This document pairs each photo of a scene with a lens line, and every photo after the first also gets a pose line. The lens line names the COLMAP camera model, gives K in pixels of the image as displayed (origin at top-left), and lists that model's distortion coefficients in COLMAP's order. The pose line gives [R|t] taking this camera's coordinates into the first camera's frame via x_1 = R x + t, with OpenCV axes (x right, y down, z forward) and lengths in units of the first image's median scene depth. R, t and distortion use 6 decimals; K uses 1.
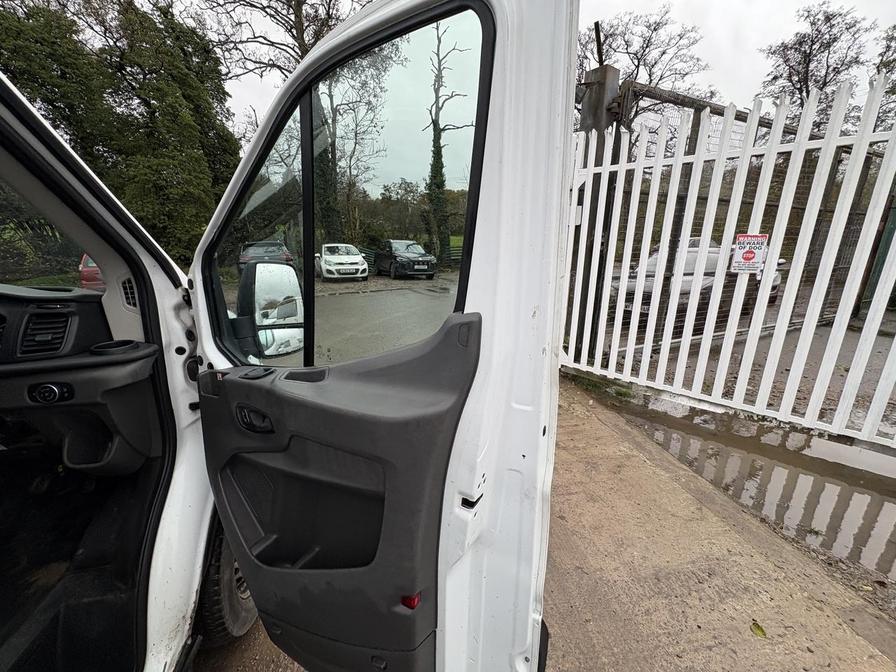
lens RADIAL K [[356.5, 0, 448.0], [0, 356.5, 336.0], [0, 0, 1]] dist [-0.000500, -0.000385]
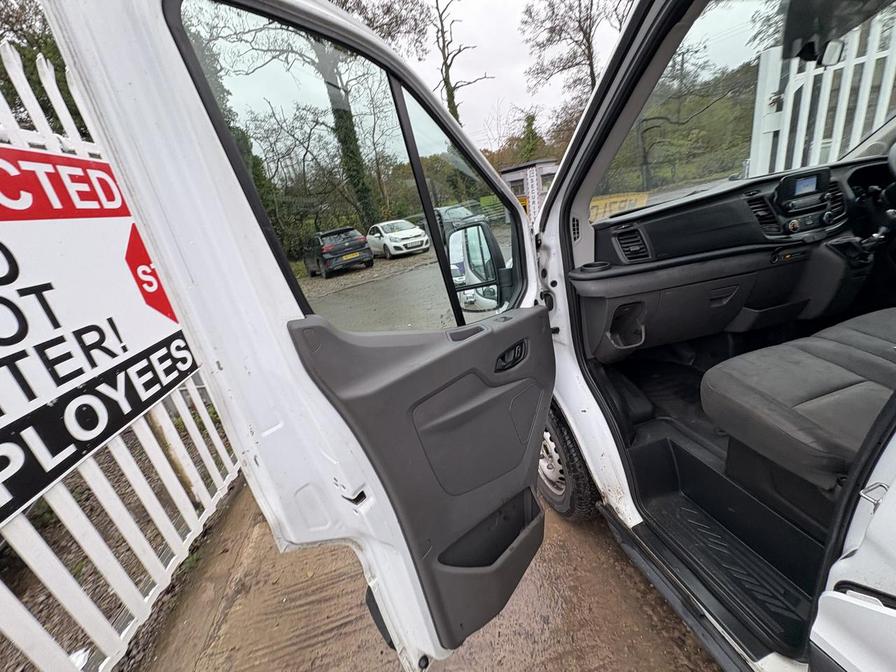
lens RADIAL K [[349.4, 0, 445.4], [0, 349.4, 332.8], [0, 0, 1]] dist [-0.002299, -0.000342]
pose [[0.982547, -0.185980, -0.003631, -0.222248], [0.185677, 0.979399, 0.079385, 0.003635], [-0.011208, -0.078673, 0.996837, -0.020549]]
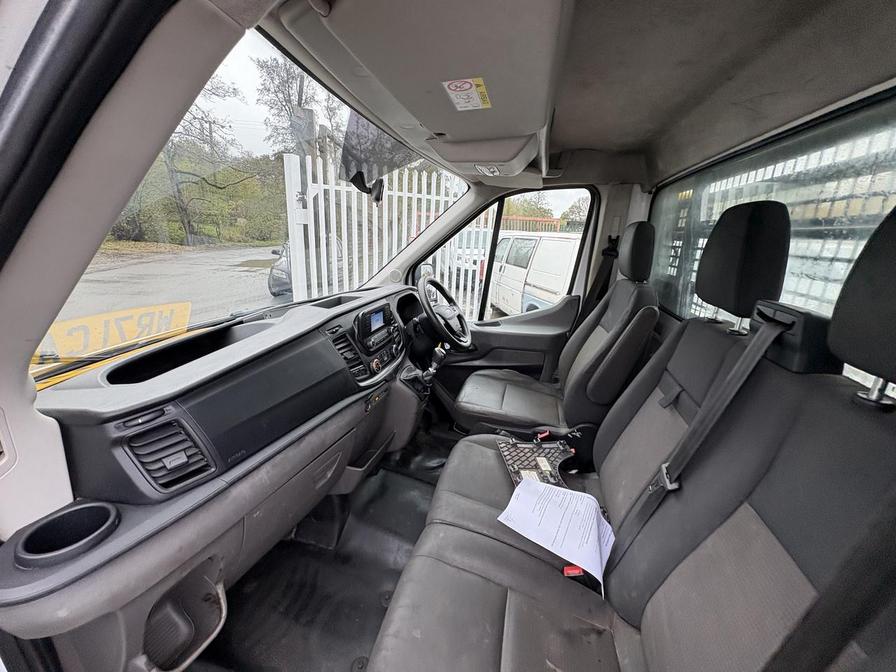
lens RADIAL K [[356.5, 0, 448.0], [0, 356.5, 336.0], [0, 0, 1]] dist [-0.000500, -0.000385]
pose [[0.403610, -0.235067, 0.884219, -0.190983], [0.190402, 0.966853, 0.170125, -0.017591], [-0.894900, 0.099693, 0.434988, 0.021884]]
